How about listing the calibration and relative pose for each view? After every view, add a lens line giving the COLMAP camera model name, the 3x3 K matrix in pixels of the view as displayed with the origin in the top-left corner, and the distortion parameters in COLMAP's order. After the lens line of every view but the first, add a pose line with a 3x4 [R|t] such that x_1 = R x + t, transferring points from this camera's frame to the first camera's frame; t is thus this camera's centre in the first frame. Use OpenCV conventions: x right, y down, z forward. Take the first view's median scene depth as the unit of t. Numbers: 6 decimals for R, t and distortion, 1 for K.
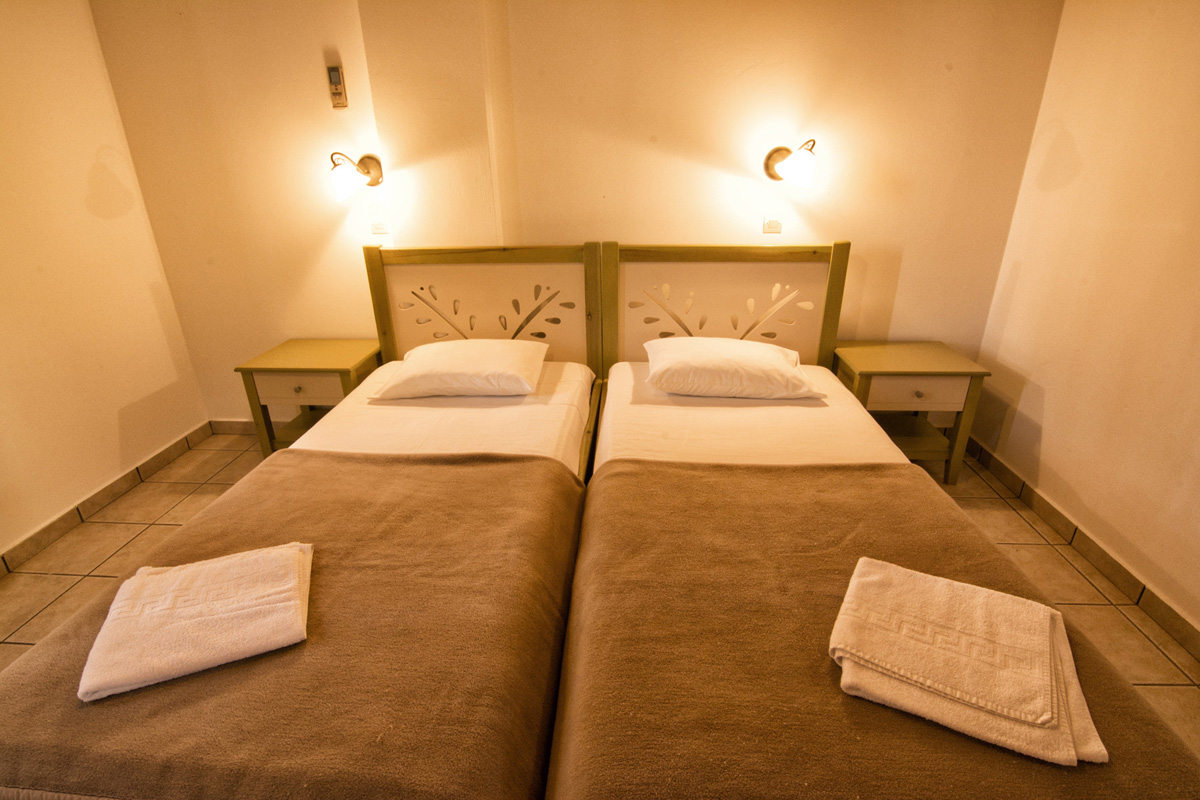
lens RADIAL K [[587.6, 0, 600.0], [0, 587.6, 400.0], [0, 0, 1]] dist [-0.006313, -0.000655]
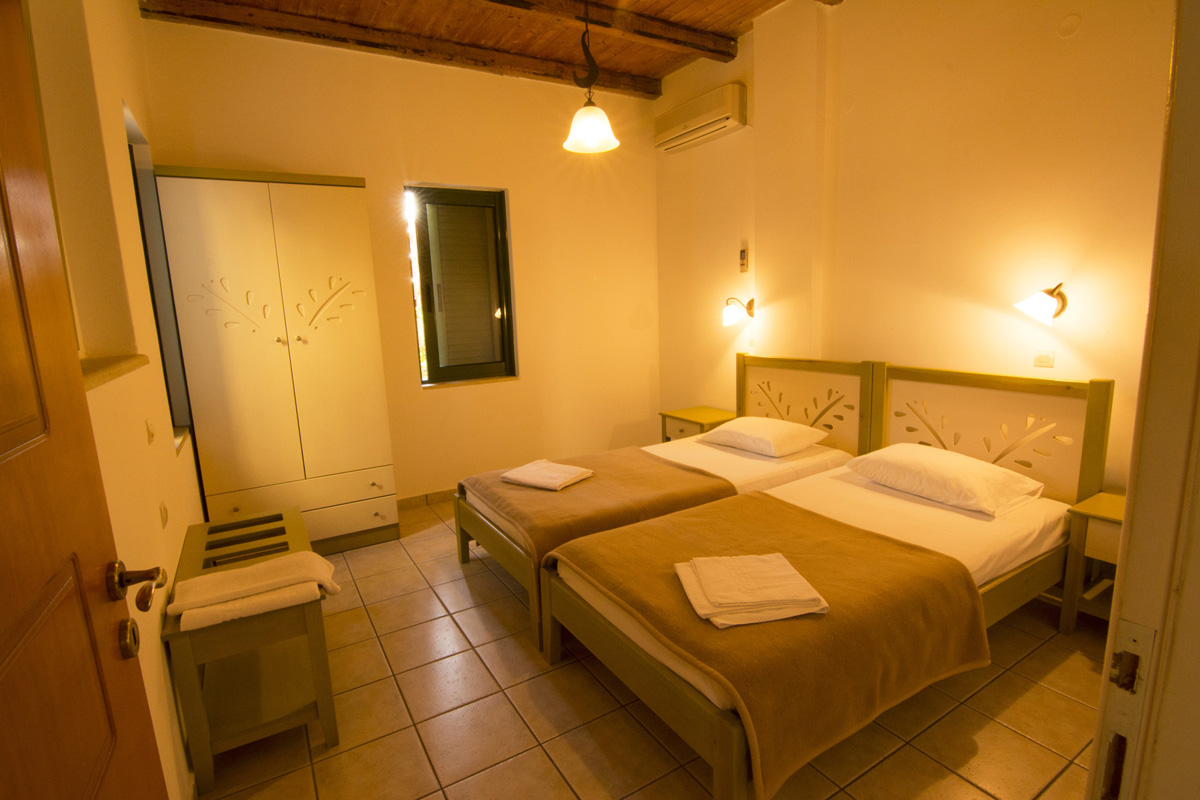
lens RADIAL K [[585.1, 0, 602.5], [0, 585.1, 402.0], [0, 0, 1]] dist [0.000769, -0.001257]
pose [[0.578059, 0.133407, -0.805016, 0.699267], [-0.284756, 0.957505, -0.045798, 0.044502], [0.764697, 0.255707, 0.591483, -0.193159]]
